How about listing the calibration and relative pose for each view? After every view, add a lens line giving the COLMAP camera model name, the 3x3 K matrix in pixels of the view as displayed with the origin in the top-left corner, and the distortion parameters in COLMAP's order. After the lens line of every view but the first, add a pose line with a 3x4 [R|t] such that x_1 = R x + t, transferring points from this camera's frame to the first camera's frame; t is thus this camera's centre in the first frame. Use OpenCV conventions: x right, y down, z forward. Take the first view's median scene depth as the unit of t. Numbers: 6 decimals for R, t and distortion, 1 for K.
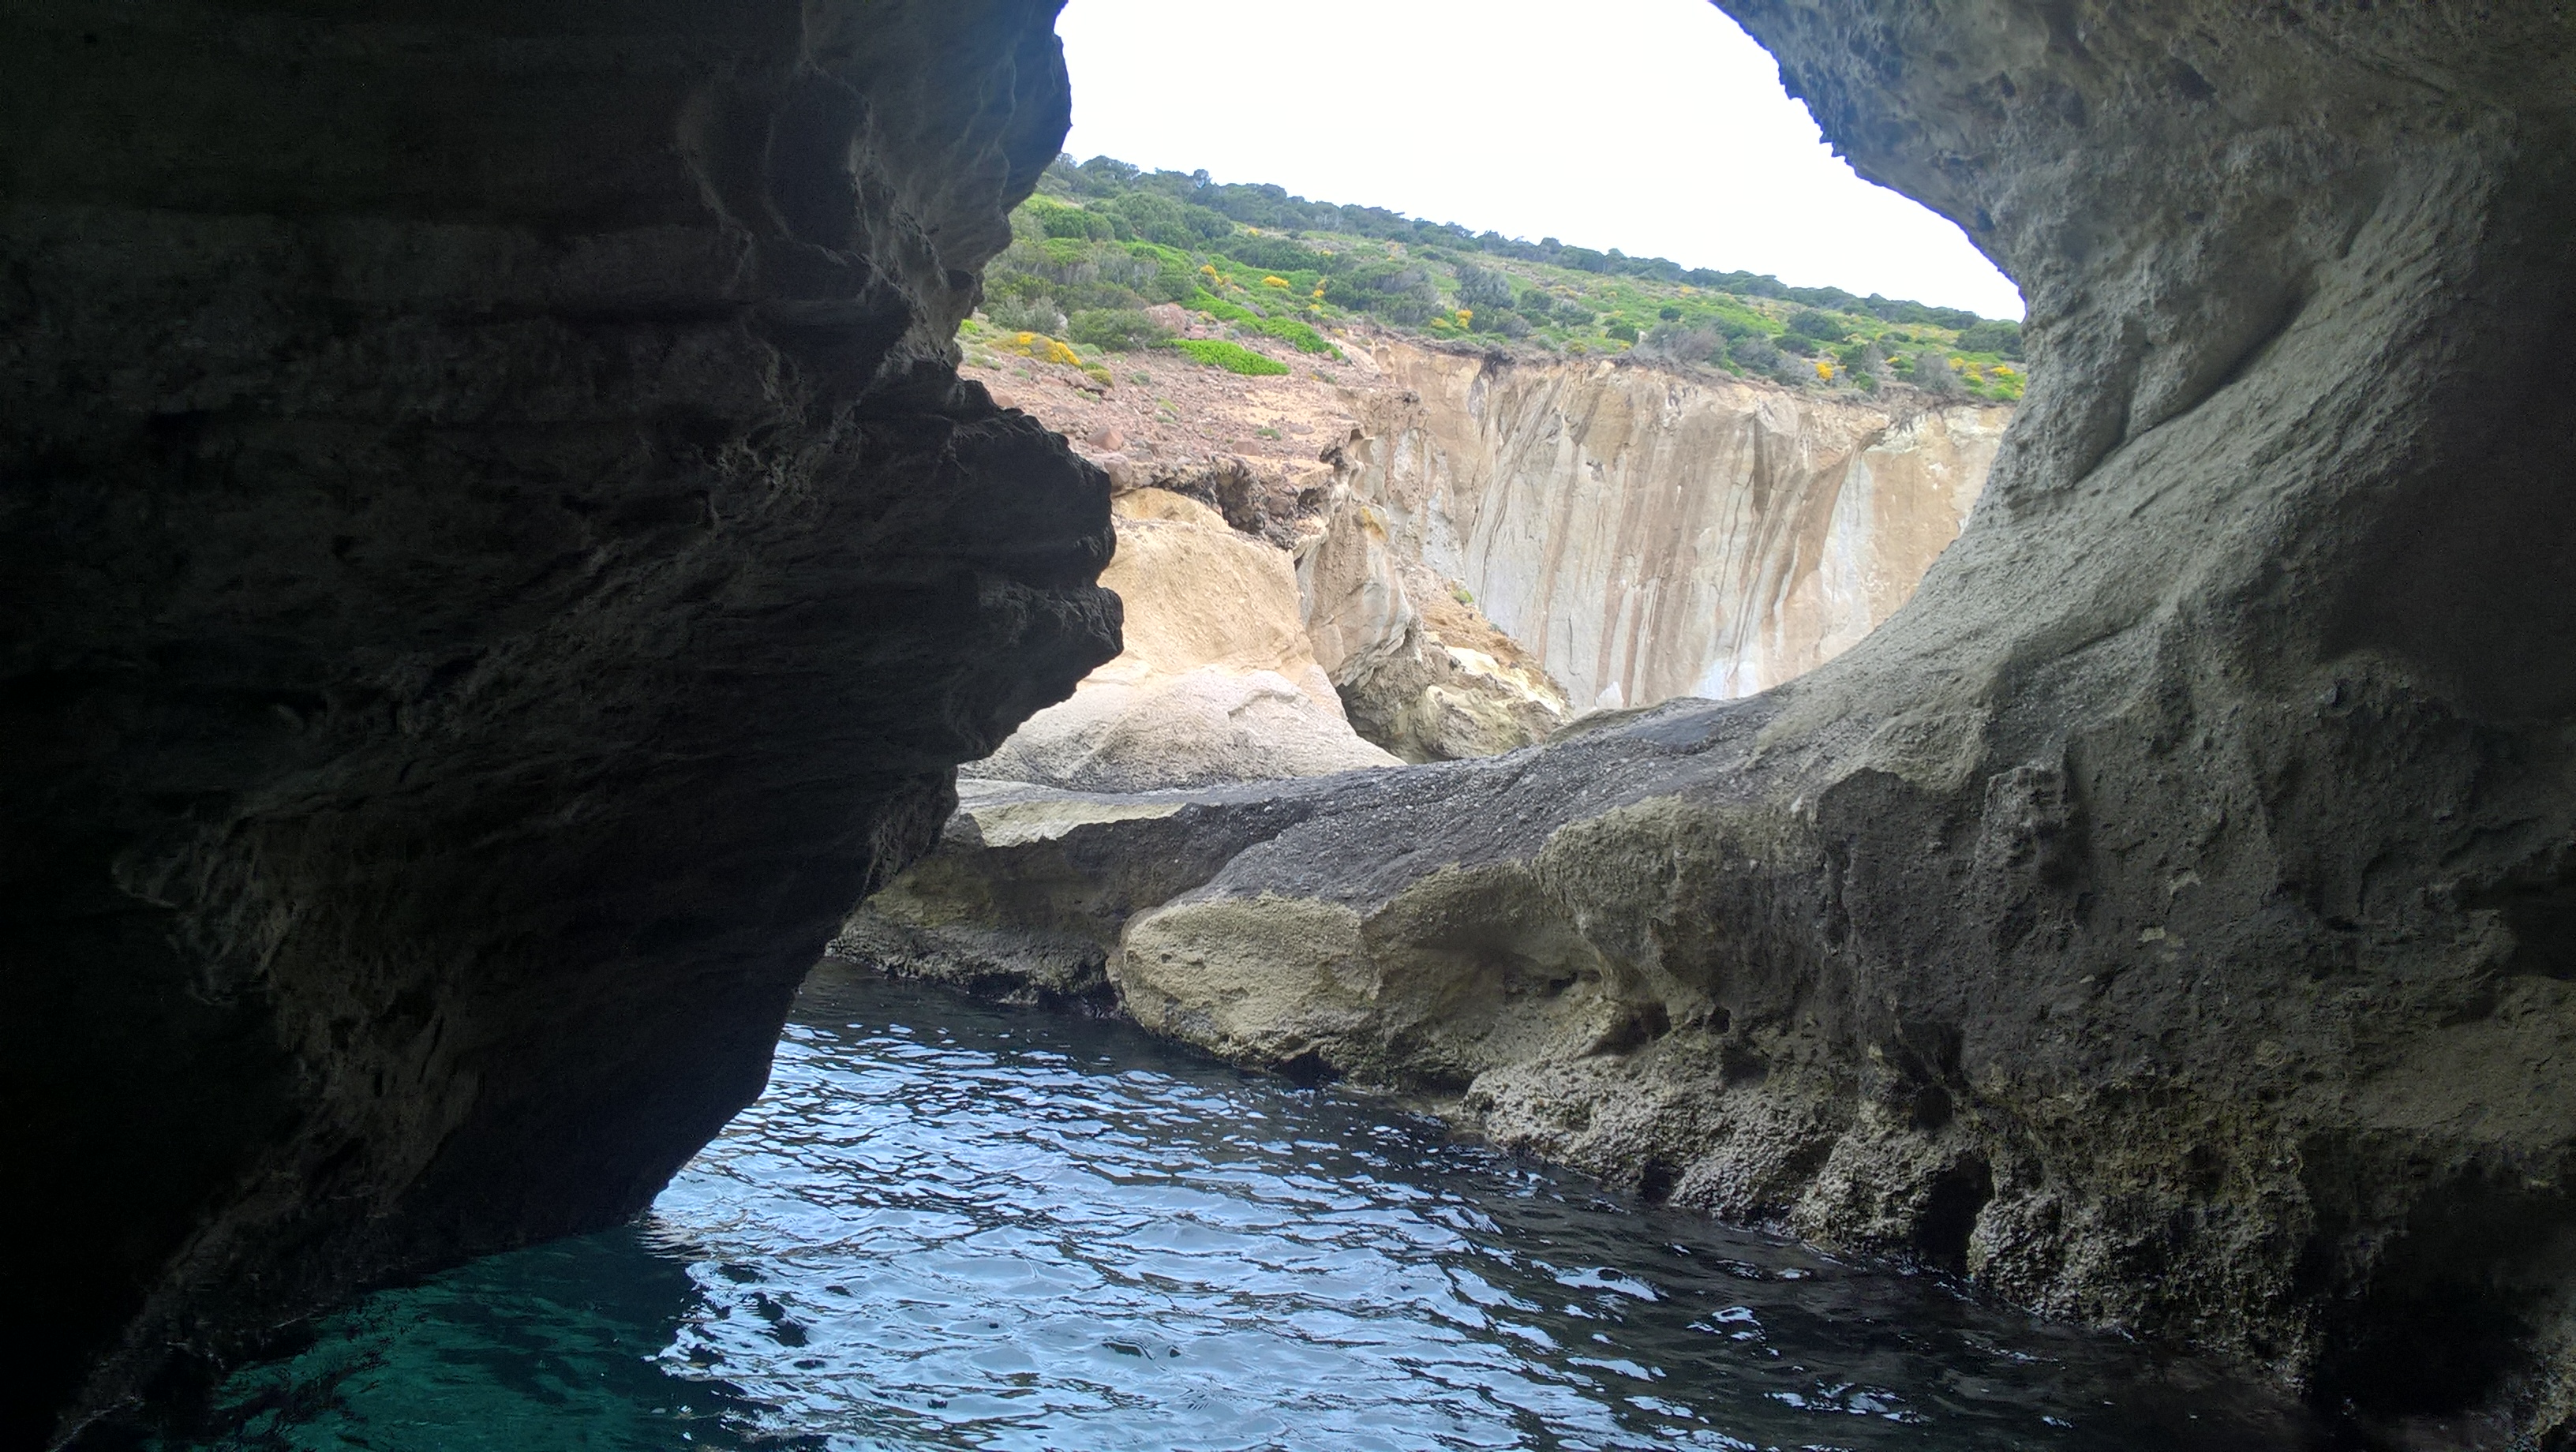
lens RADIAL K [[2127.2, 0, 1289.6], [0, 2127.2, 769.7], [0, 0, 1]] dist [0.003565, -0.094430]
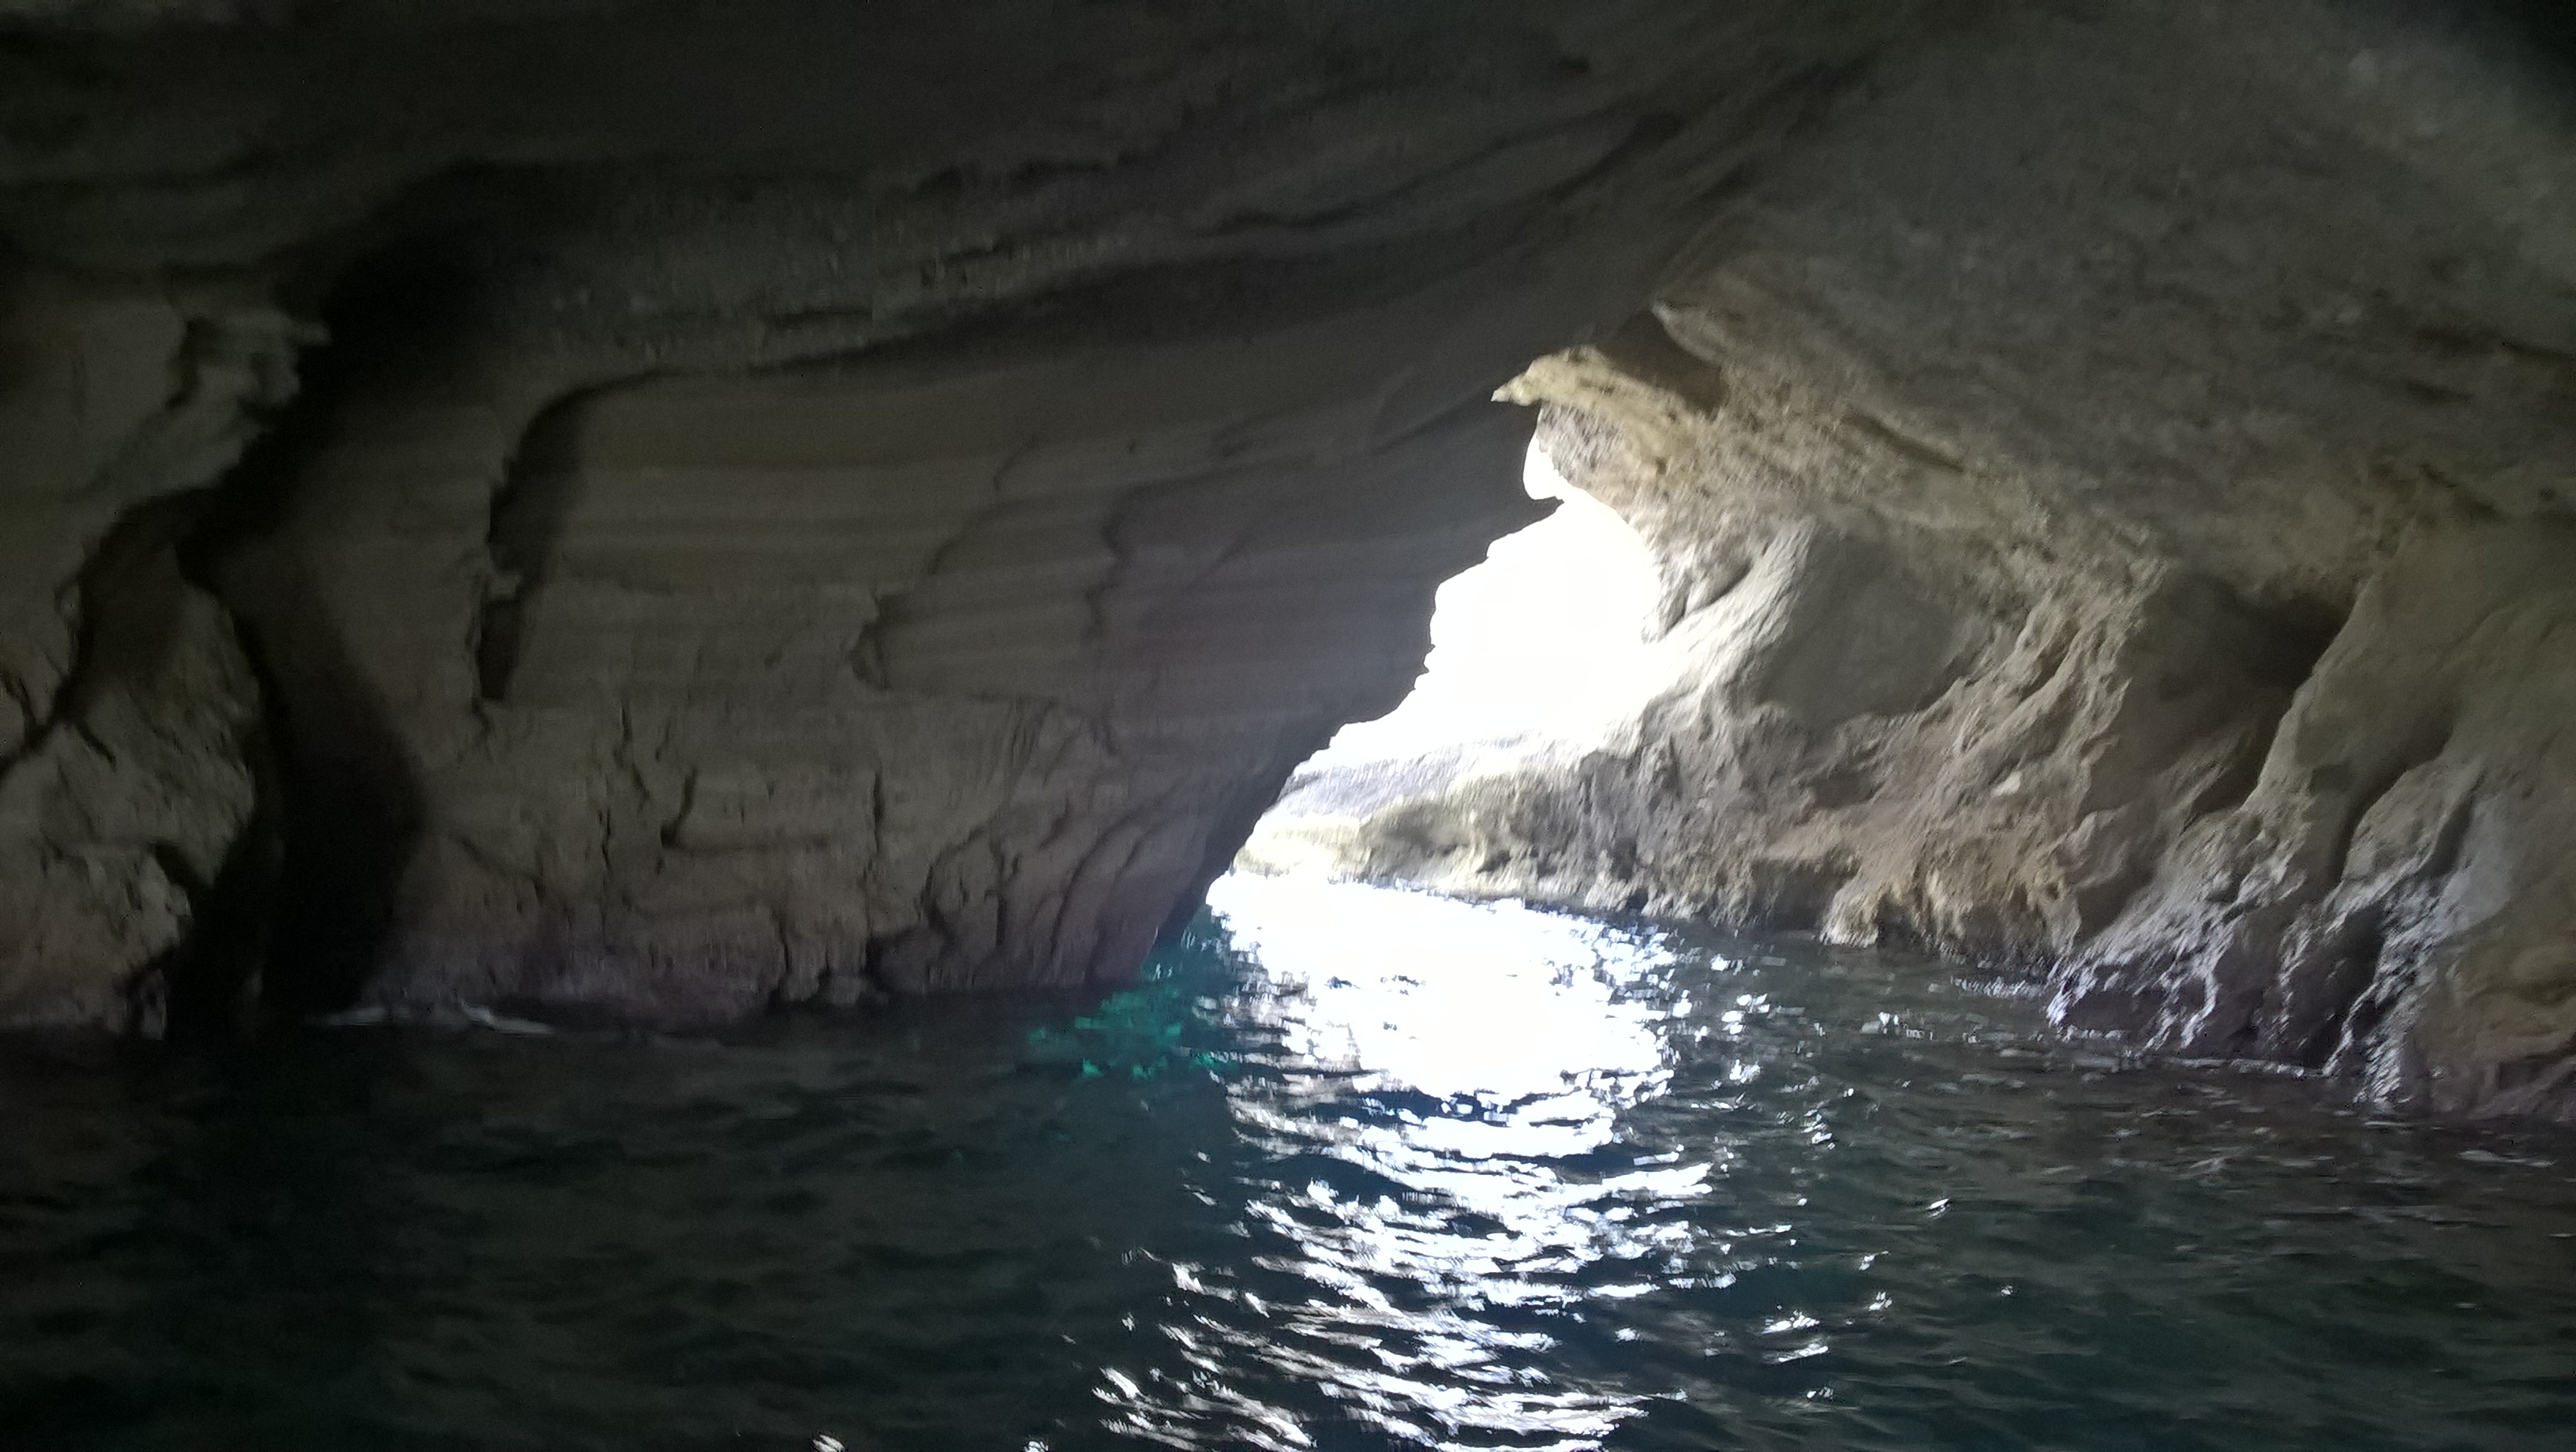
lens RADIAL K [[2012.1, 0, 1288.0], [0, 2012.1, 726.0], [0, 0, 1]] dist [0.071888, -0.170301]
pose [[0.982248, -0.018152, 0.186709, -0.605377], [0.023111, 0.999435, -0.024420, 0.025150], [-0.186160, 0.028302, 0.982112, -1.469635]]
